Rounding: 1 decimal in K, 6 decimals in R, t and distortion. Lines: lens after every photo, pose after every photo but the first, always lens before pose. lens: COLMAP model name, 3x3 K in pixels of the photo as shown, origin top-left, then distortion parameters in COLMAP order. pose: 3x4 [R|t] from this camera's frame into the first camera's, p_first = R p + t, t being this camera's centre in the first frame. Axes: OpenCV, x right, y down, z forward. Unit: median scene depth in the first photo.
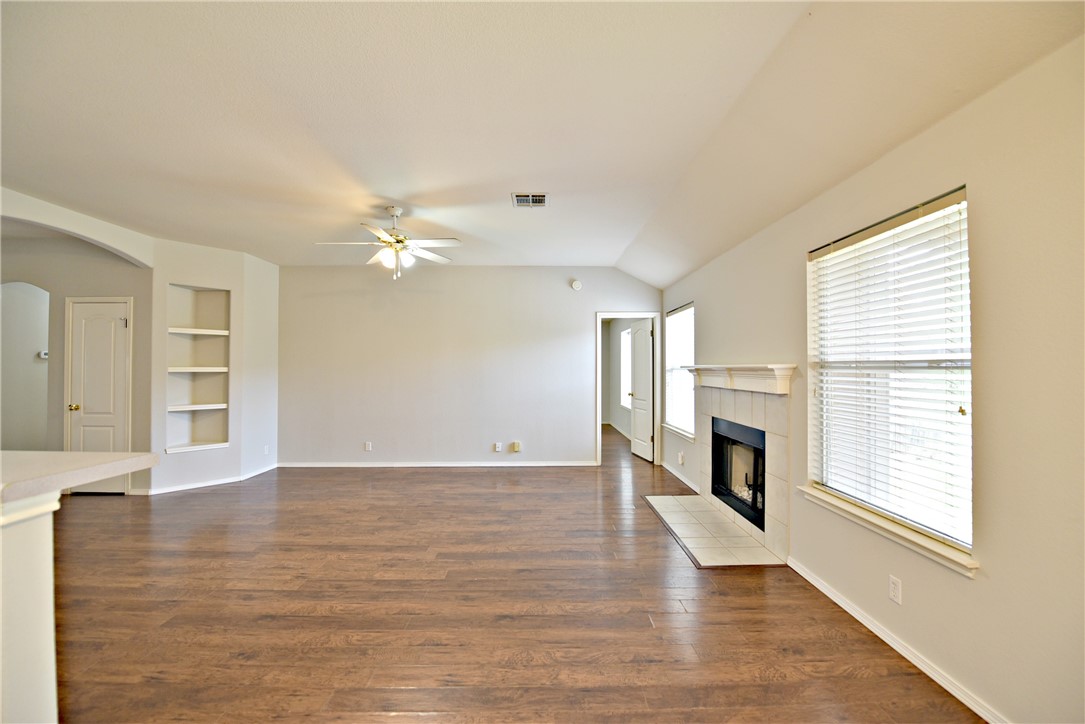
lens RADIAL K [[437.8, 0, 543.6], [0, 437.8, 361.5], [0, 0, 1]] dist [-0.017301, -0.000082]
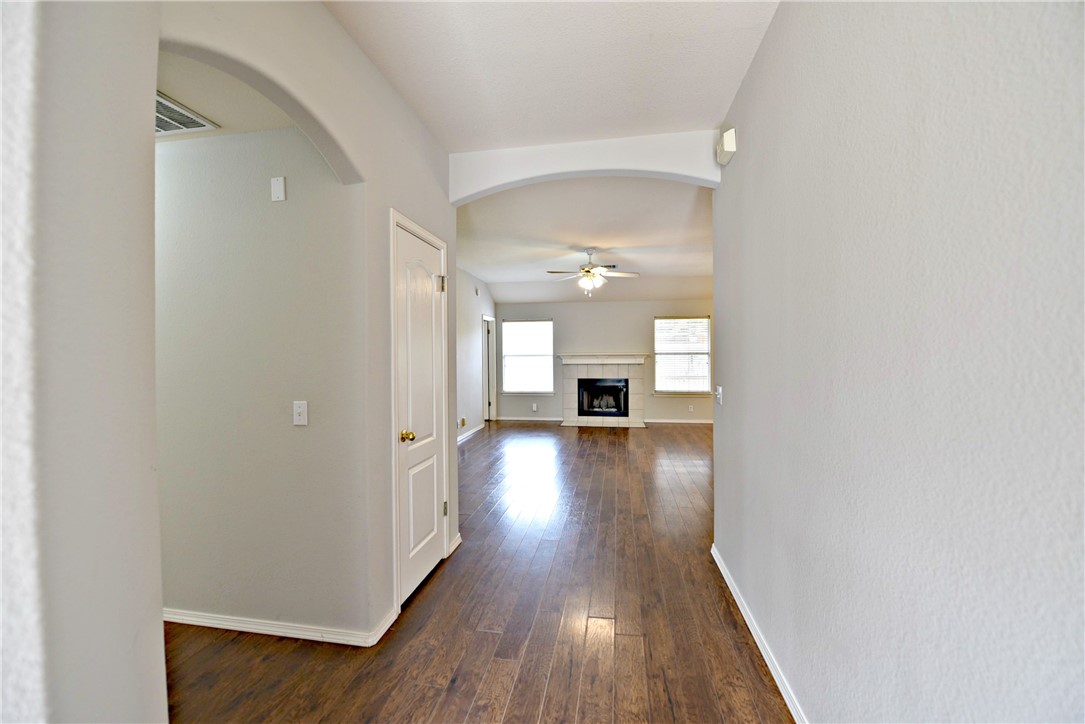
lens RADIAL K [[437.8, 0, 543.6], [0, 437.8, 361.5], [0, 0, 1]] dist [-0.017301, -0.000082]
pose [[0.175883, -0.010649, 0.984353, -1.876484], [-0.006993, 0.999903, 0.012066, 0.024772], [-0.984386, -0.009006, 0.175791, 0.912894]]
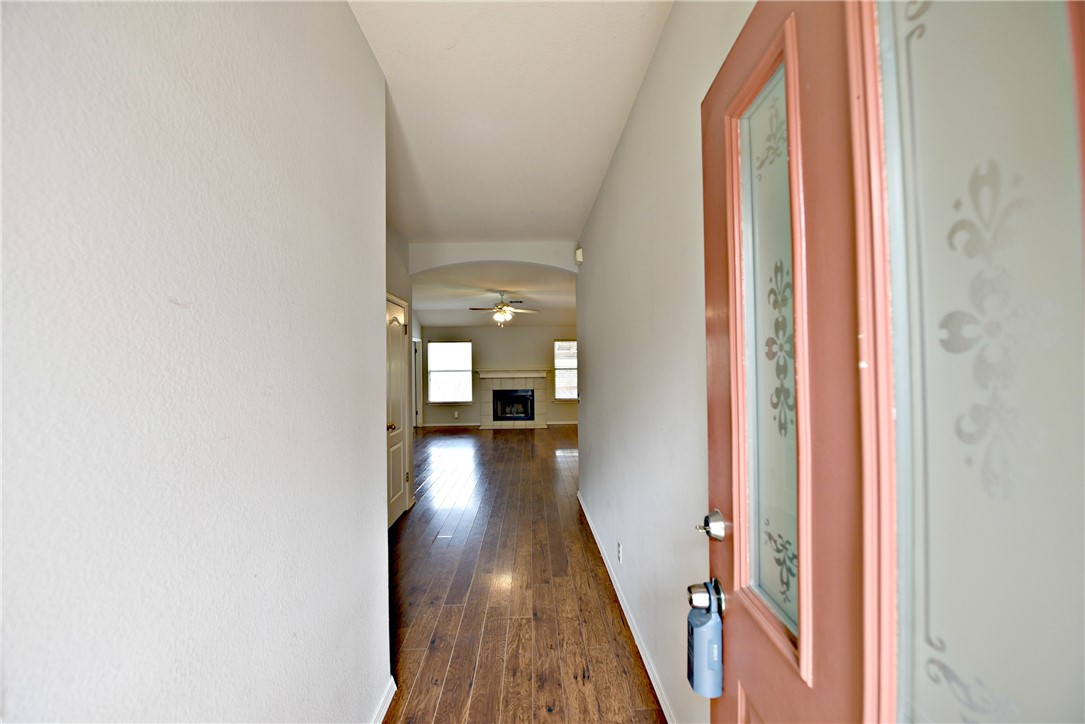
lens RADIAL K [[437.8, 0, 543.6], [0, 437.8, 361.5], [0, 0, 1]] dist [-0.017301, -0.000082]
pose [[-0.020068, 0.014278, 0.999697, -2.372865], [-0.001087, 0.999897, -0.014302, -0.000040], [-0.999798, -0.001374, -0.020050, 0.872170]]
